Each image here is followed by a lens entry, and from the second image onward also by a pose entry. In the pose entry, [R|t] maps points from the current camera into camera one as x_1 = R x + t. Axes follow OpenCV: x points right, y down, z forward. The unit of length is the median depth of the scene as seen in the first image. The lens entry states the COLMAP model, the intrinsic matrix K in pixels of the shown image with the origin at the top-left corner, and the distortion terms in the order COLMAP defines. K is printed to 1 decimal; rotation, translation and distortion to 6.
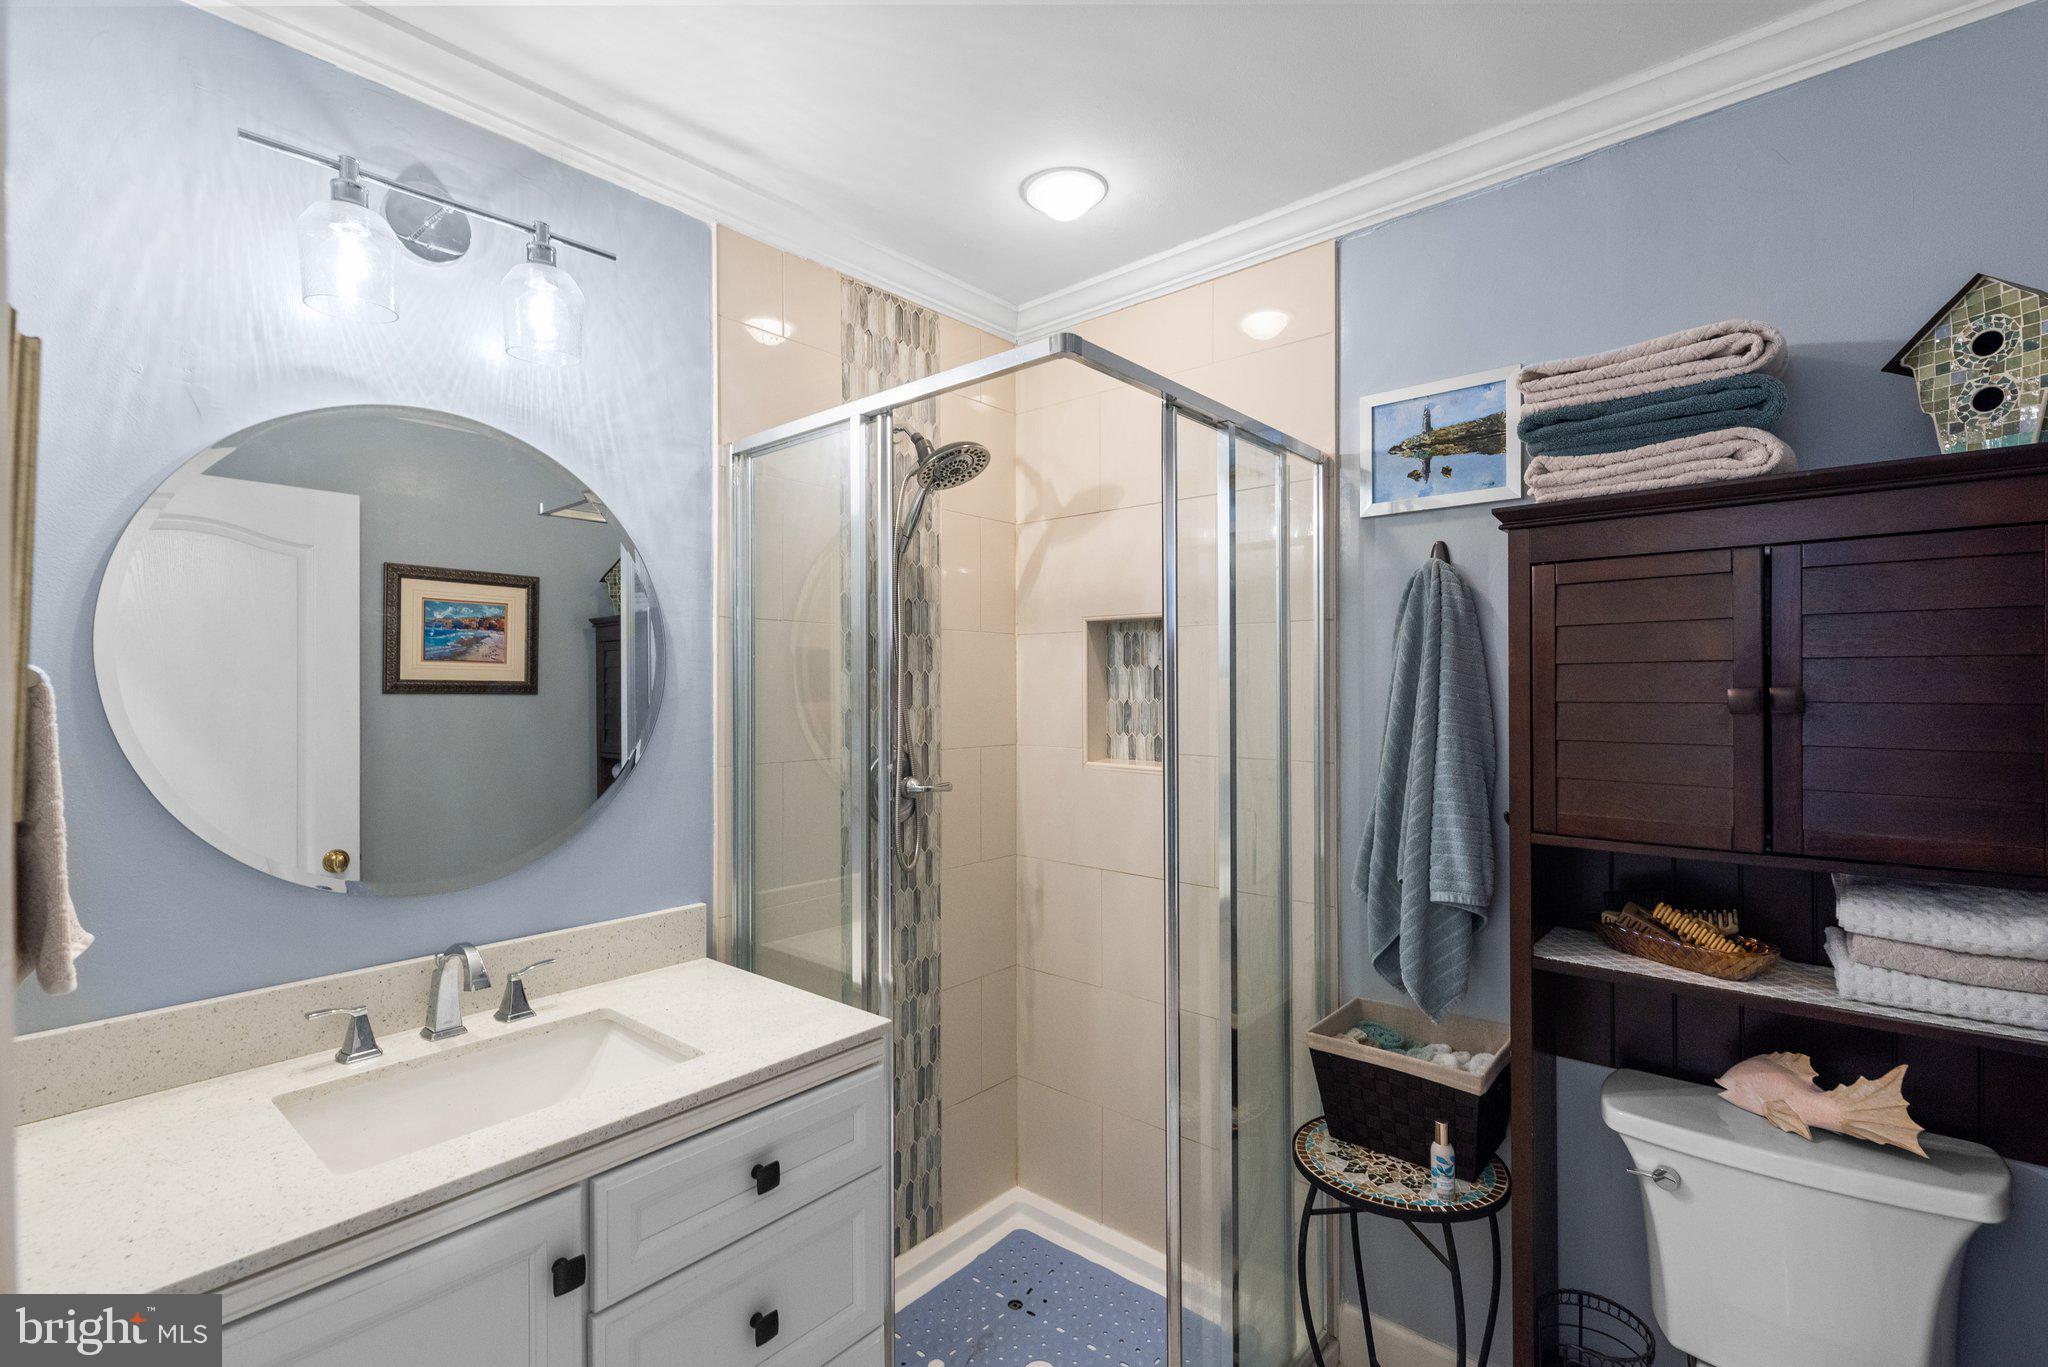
lens RADIAL K [[930.7, 0, 1035.2], [0, 930.7, 682.7], [0, 0, 1]] dist [0.003075, -0.000870]
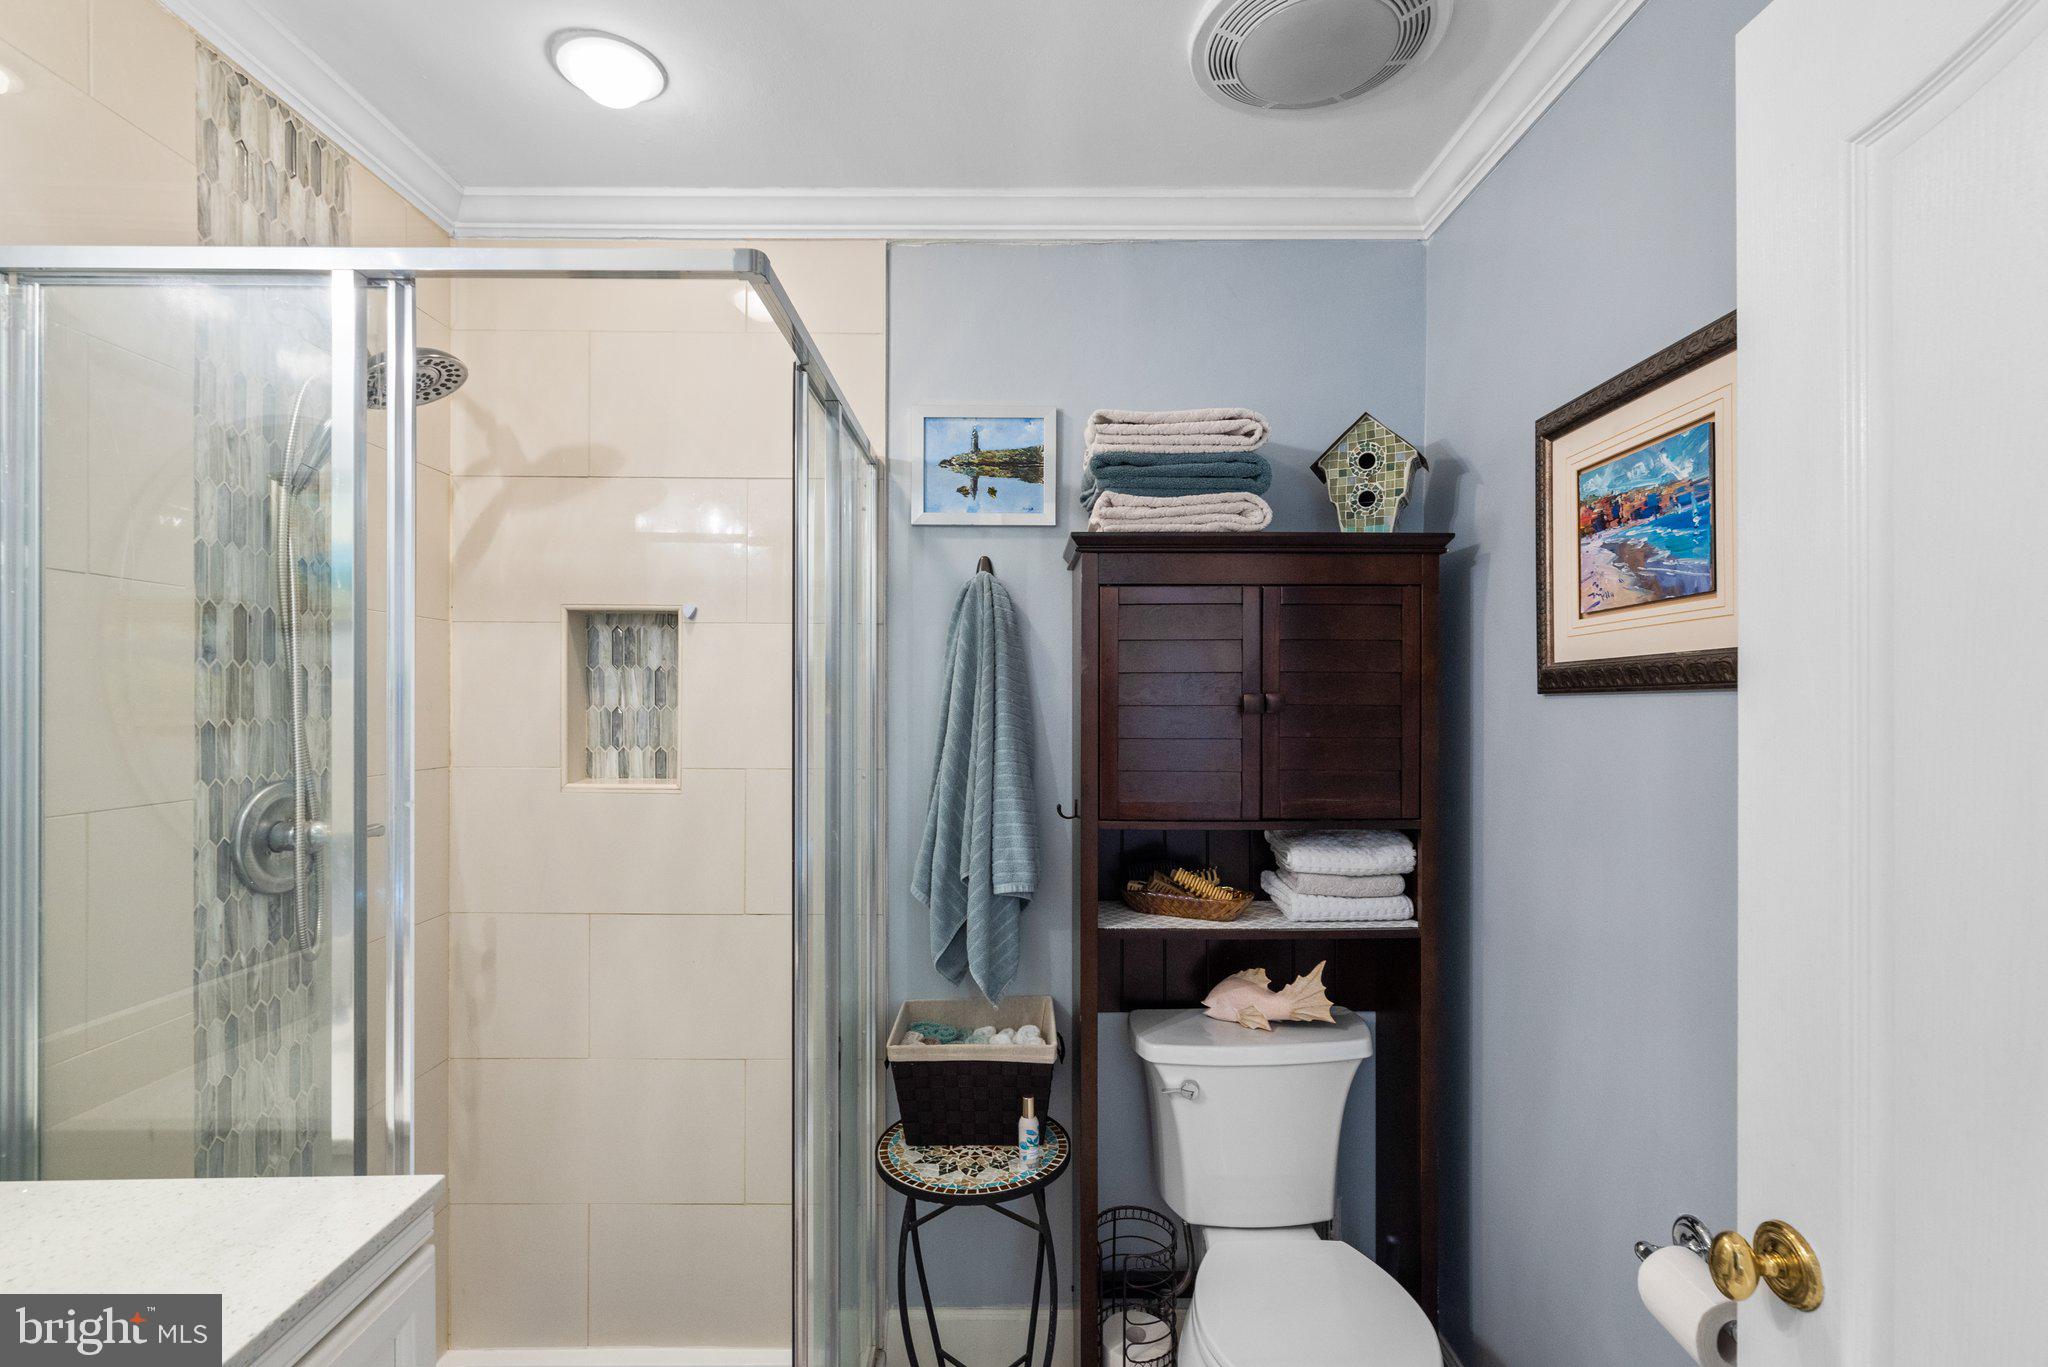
lens RADIAL K [[930.7, 0, 1025.8], [0, 930.7, 695.3], [0, 0, 1]] dist [0.003075, -0.000870]
pose [[0.747279, 0.005838, 0.664485, -0.253064], [-0.007366, 0.999973, -0.000501, 0.008063], [-0.664470, -0.004521, 0.747302, 0.181292]]
